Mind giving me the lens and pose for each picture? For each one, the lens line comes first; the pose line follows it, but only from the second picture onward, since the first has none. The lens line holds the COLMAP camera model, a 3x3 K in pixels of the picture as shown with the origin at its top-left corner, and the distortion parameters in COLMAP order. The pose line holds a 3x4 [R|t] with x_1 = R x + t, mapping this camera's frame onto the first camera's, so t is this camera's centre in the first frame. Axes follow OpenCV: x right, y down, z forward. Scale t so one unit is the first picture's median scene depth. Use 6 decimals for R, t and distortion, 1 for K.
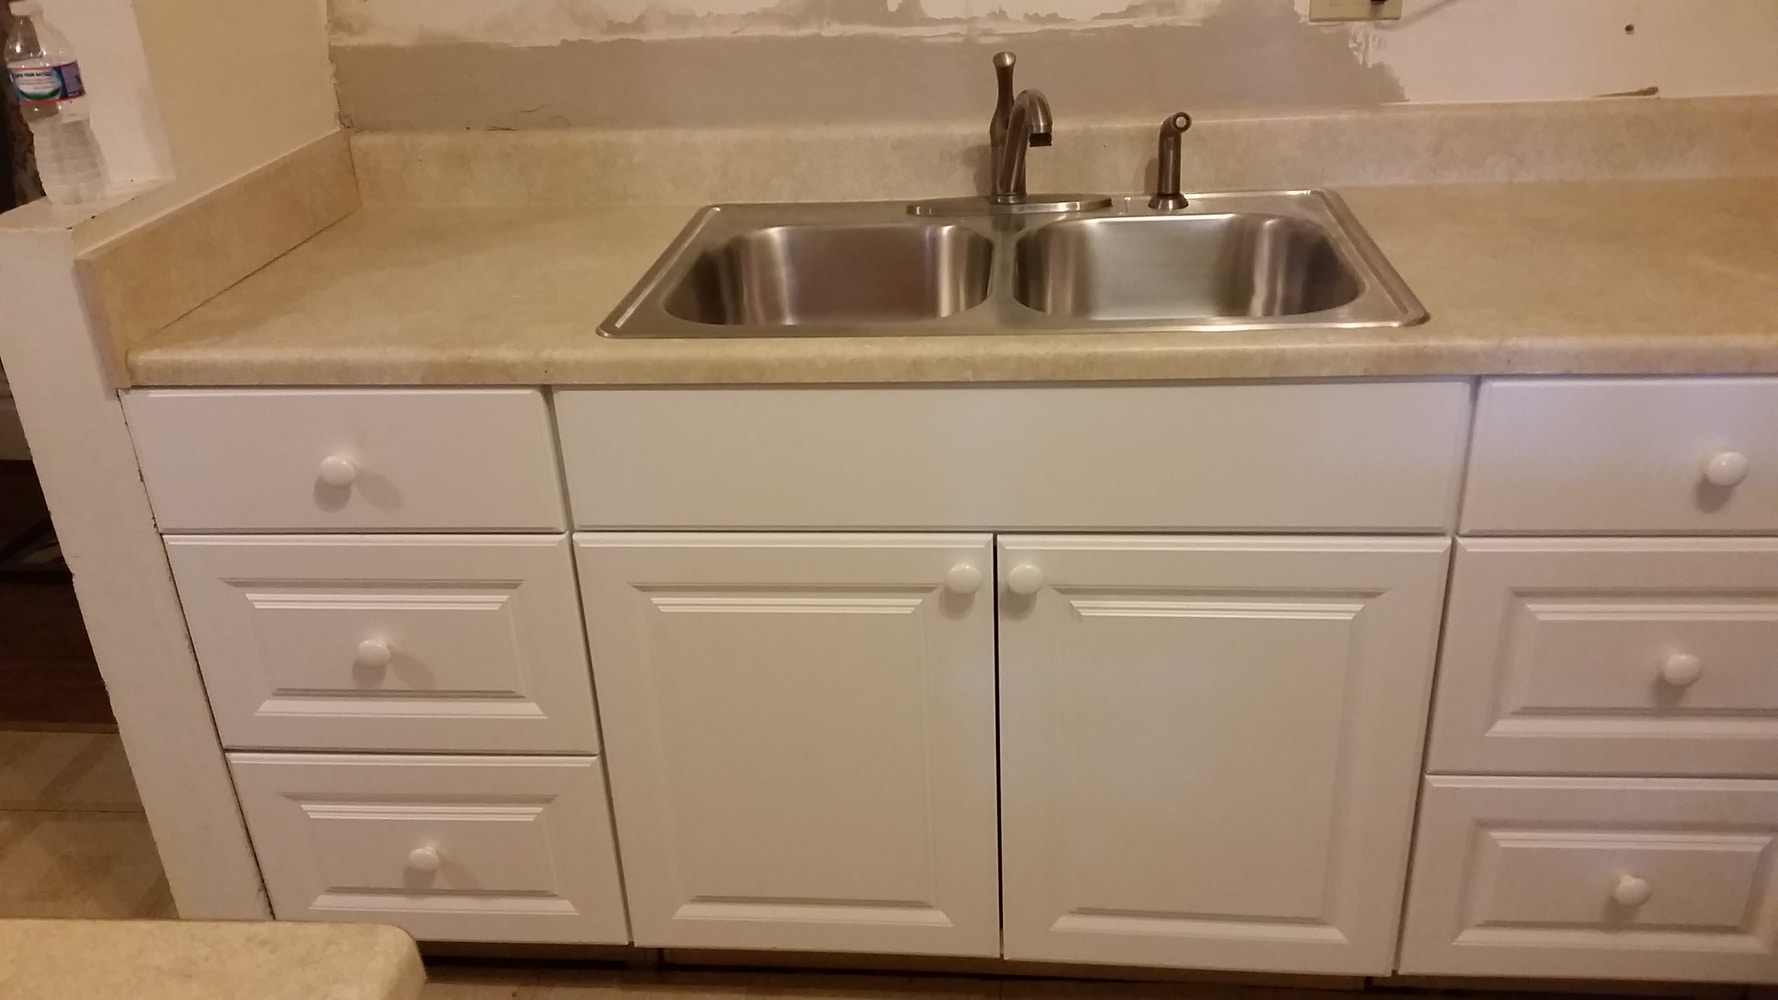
lens RADIAL K [[1423.2, 0, 851.0], [0, 1423.2, 527.1], [0, 0, 1]] dist [0.093903, -0.185187]
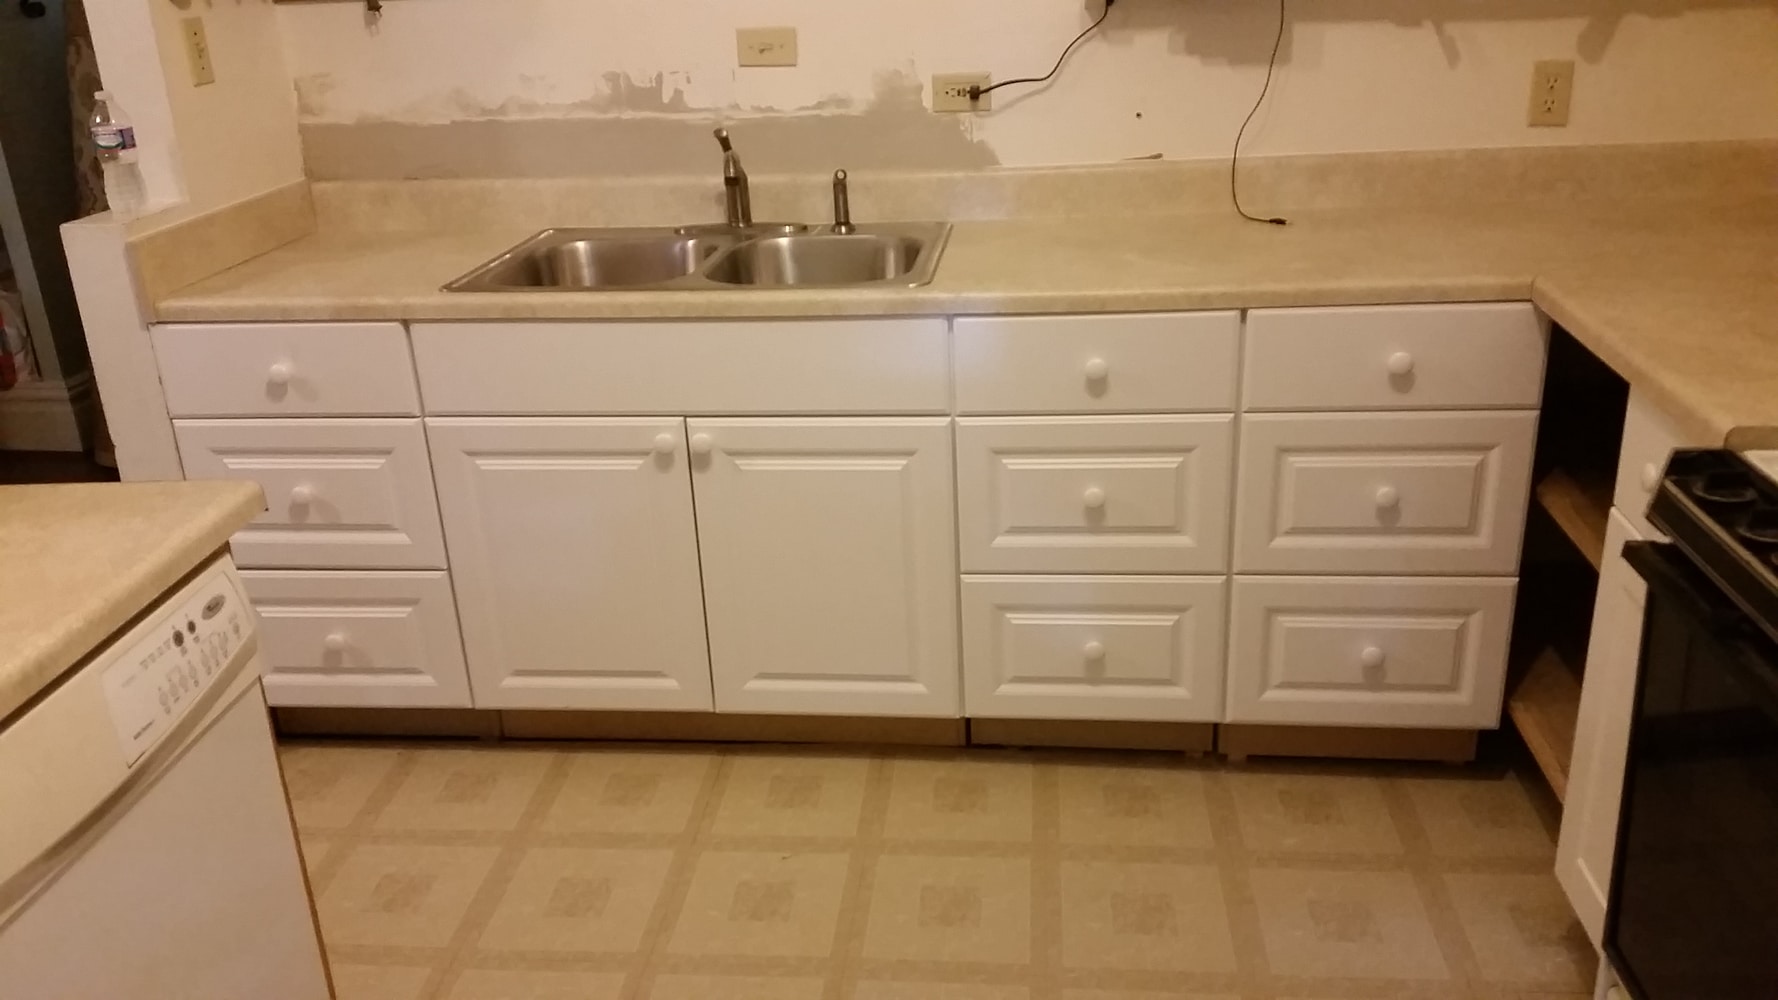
lens RADIAL K [[1455.0, 0, 889.9], [0, 1455.0, 536.5], [0, 0, 1]] dist [0.100897, -0.231759]
pose [[0.999961, 0.007831, -0.004036, 0.319378], [-0.008081, 0.997764, -0.066339, 0.232305], [0.003508, 0.066369, 0.997789, -0.603908]]
